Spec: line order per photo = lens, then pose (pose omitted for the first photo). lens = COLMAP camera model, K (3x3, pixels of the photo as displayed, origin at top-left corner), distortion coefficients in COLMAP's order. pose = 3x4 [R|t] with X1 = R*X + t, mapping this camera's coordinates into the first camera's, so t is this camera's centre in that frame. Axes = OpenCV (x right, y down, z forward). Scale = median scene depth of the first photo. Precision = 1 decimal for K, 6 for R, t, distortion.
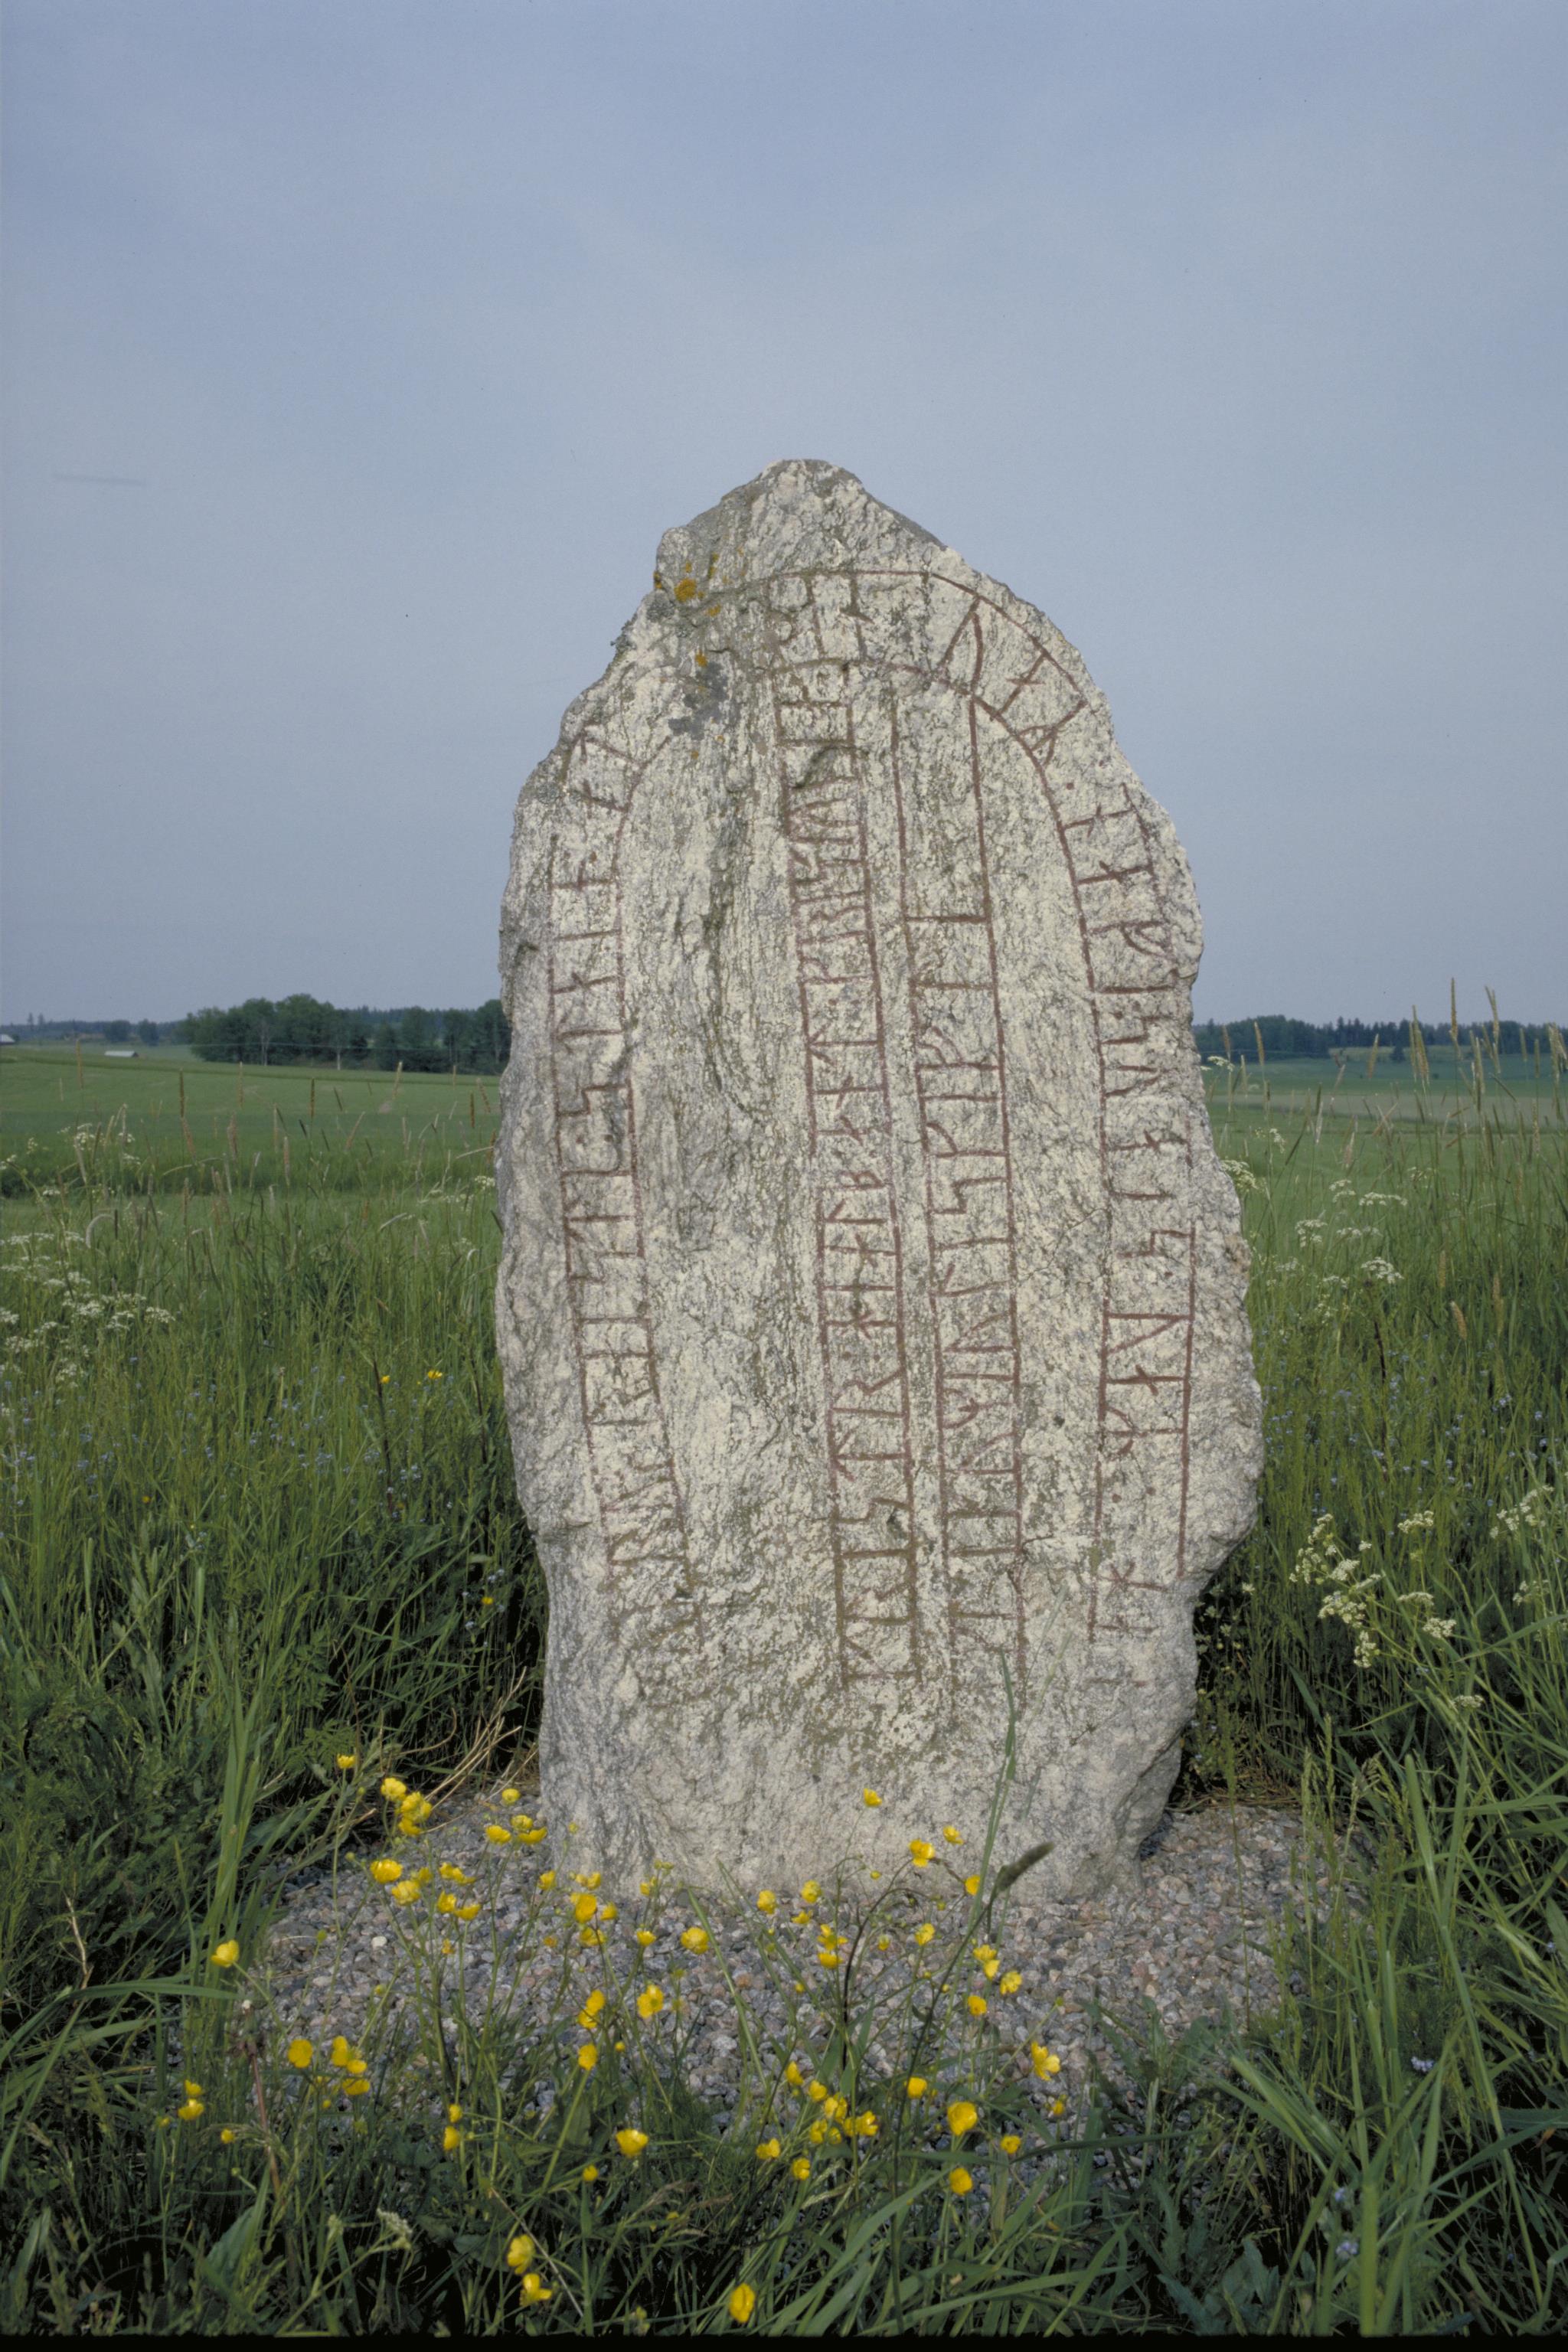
lens RADIAL K [[2182.6, 0, 784.3], [0, 2182.6, 1210.3], [0, 0, 1]] dist [-0.045269, 0.003517]
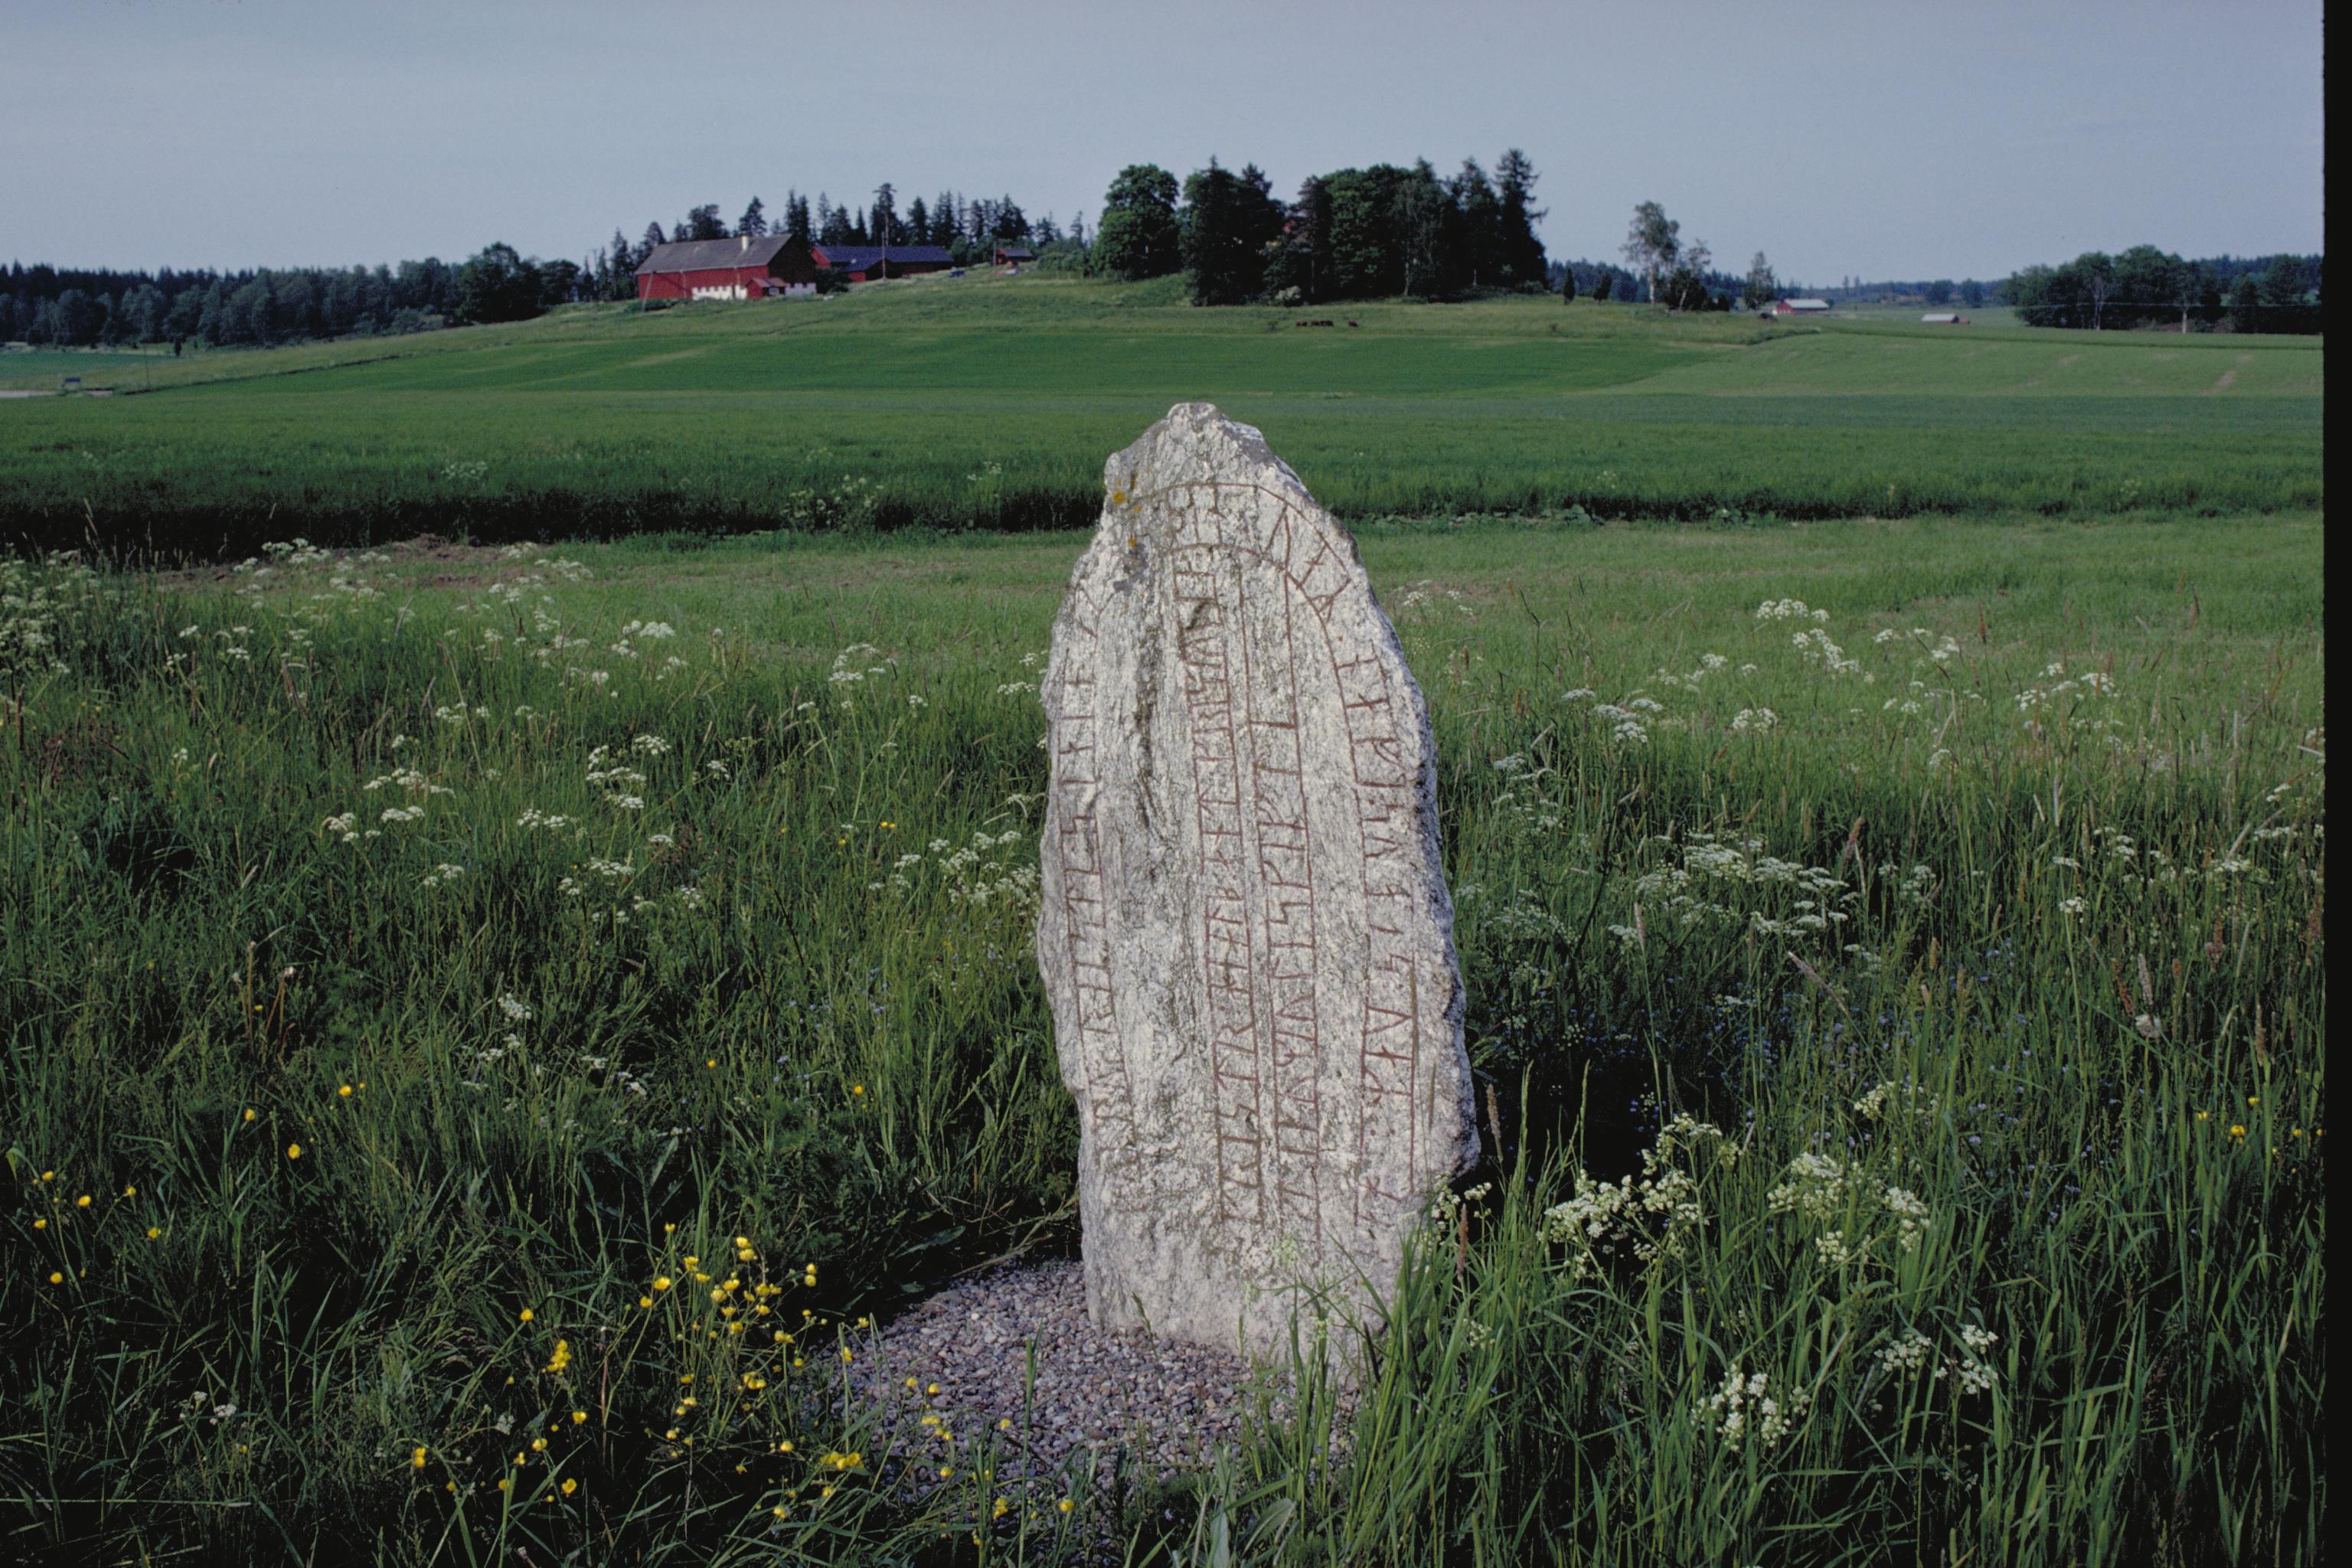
lens RADIAL K [[2397.6, 0, 1176.0], [0, 2397.6, 784.0], [0, 0, 1]] dist [-0.120598, 0.160790]
pose [[0.805165, 0.088533, -0.586405, 0.953562], [-0.007784, 0.990287, 0.138821, -0.313295], [0.592999, -0.107209, 0.798034, -0.307550]]
